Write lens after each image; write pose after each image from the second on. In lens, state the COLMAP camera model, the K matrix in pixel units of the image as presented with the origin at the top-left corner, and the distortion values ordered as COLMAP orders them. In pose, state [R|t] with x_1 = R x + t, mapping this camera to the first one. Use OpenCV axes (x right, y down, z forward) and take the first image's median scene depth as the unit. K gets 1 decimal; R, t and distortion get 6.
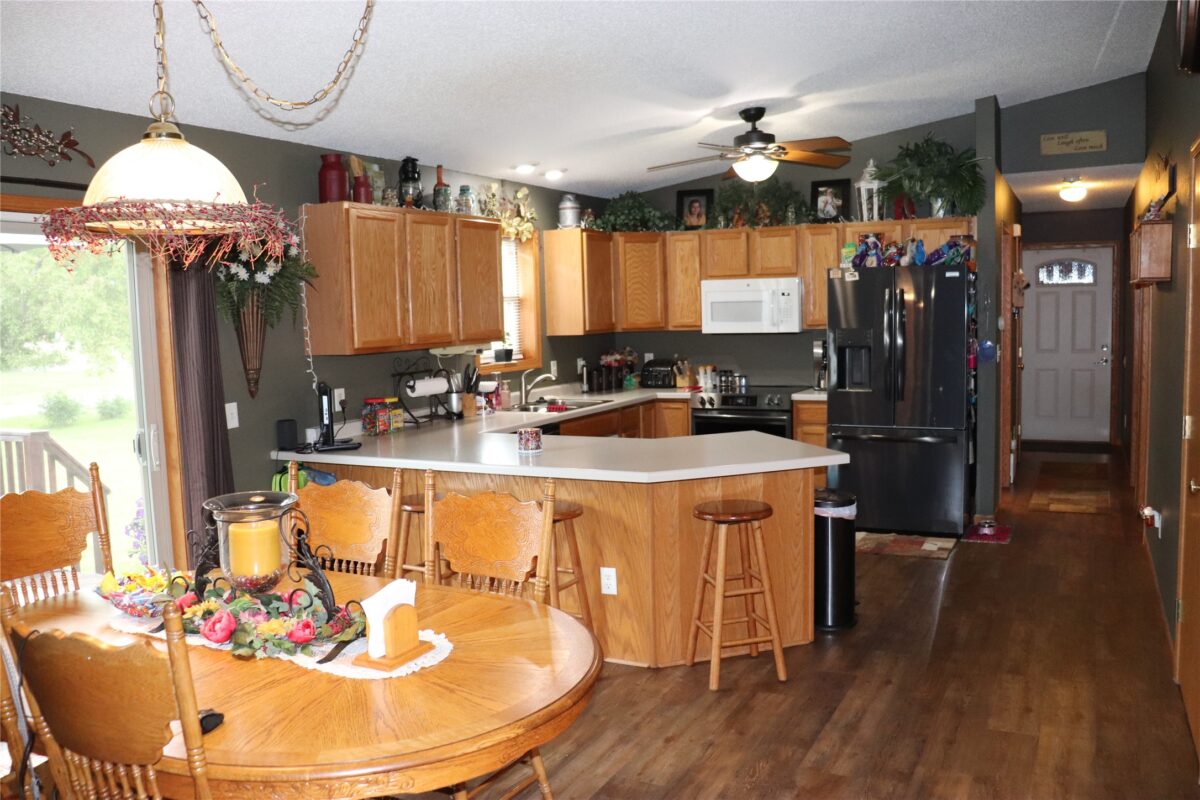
lens RADIAL K [[985.6, 0, 599.1], [0, 985.6, 401.1], [0, 0, 1]] dist [-0.172333, 0.156138]
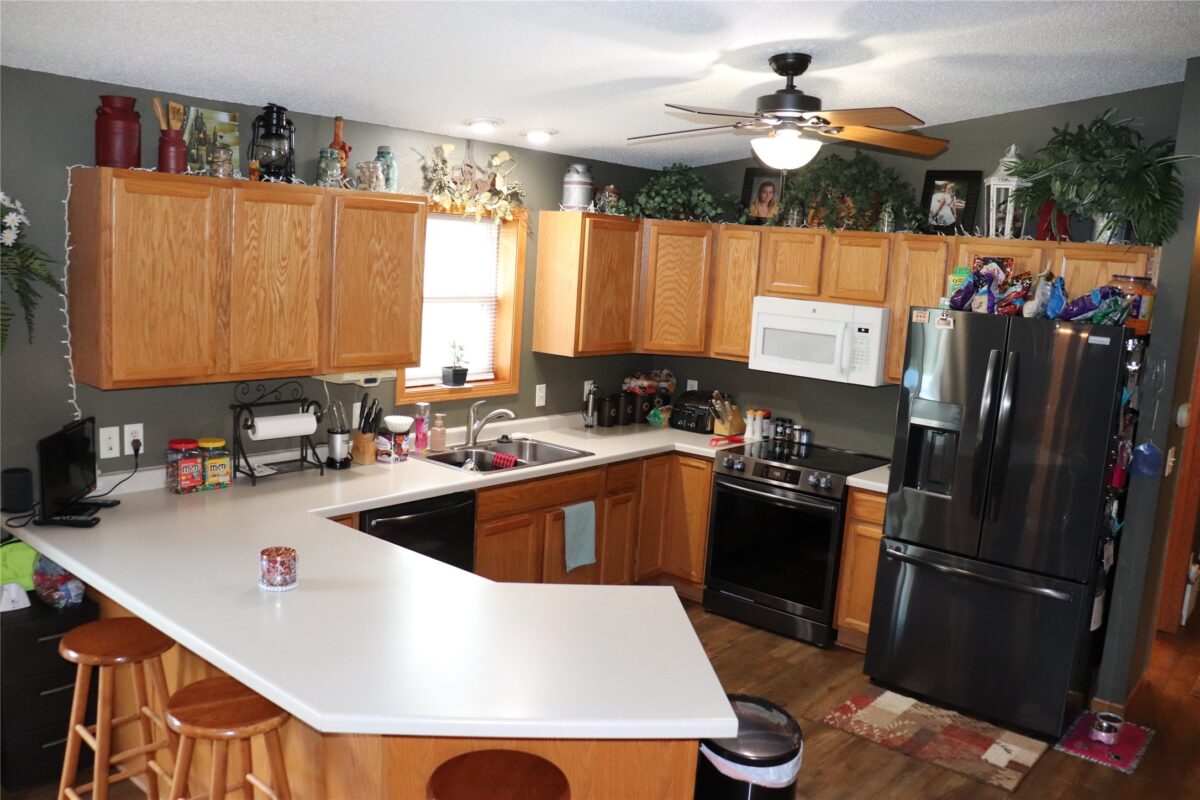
lens RADIAL K [[985.6, 0, 600.2], [0, 985.6, 400.1], [0, 0, 1]] dist [-0.172333, 0.156138]
pose [[0.970260, 0.121082, -0.209609, 0.168932], [-0.109881, 0.991861, 0.064325, -0.088469], [0.215691, -0.039380, 0.975667, 0.295179]]
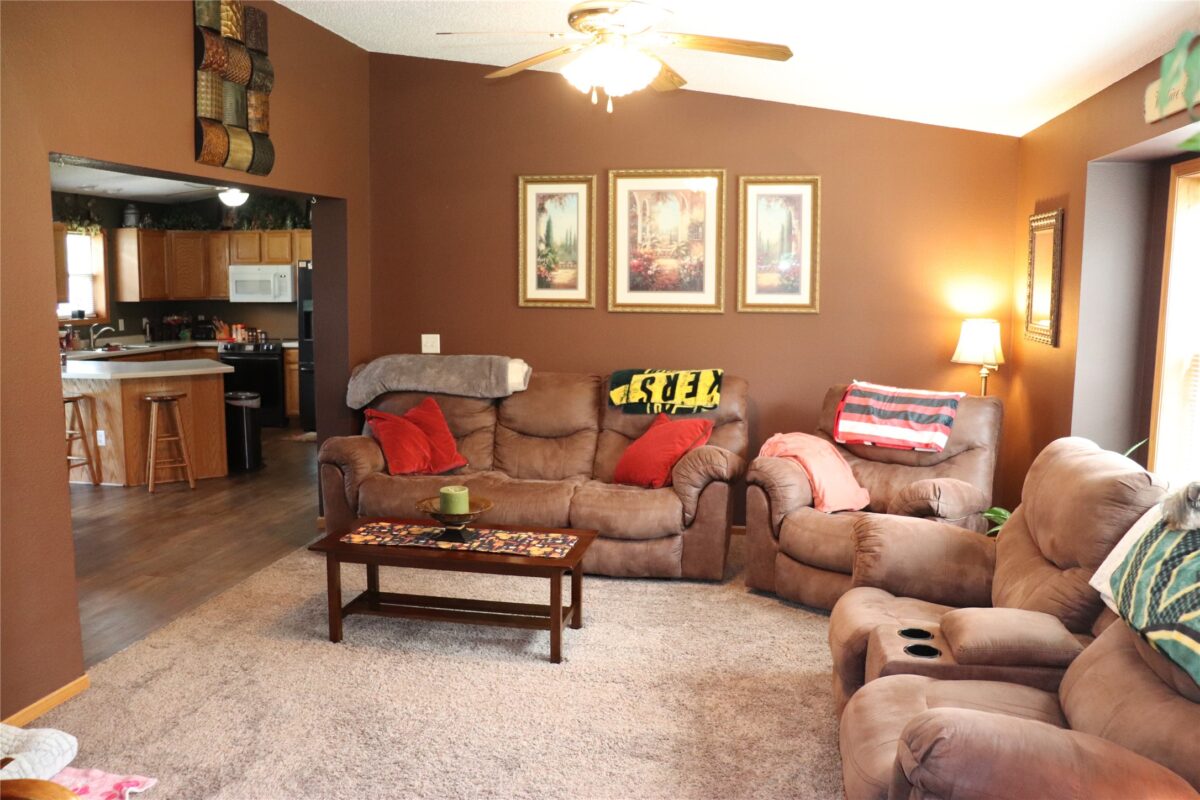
lens RADIAL K [[985.6, 0, 594.7], [0, 985.6, 411.8], [0, 0, 1]] dist [-0.172333, 0.156138]
pose [[0.959975, -0.001859, 0.280079, 0.246141], [-0.008479, 0.999327, 0.035695, 0.042132], [-0.279957, -0.036641, 0.959313, -0.578234]]
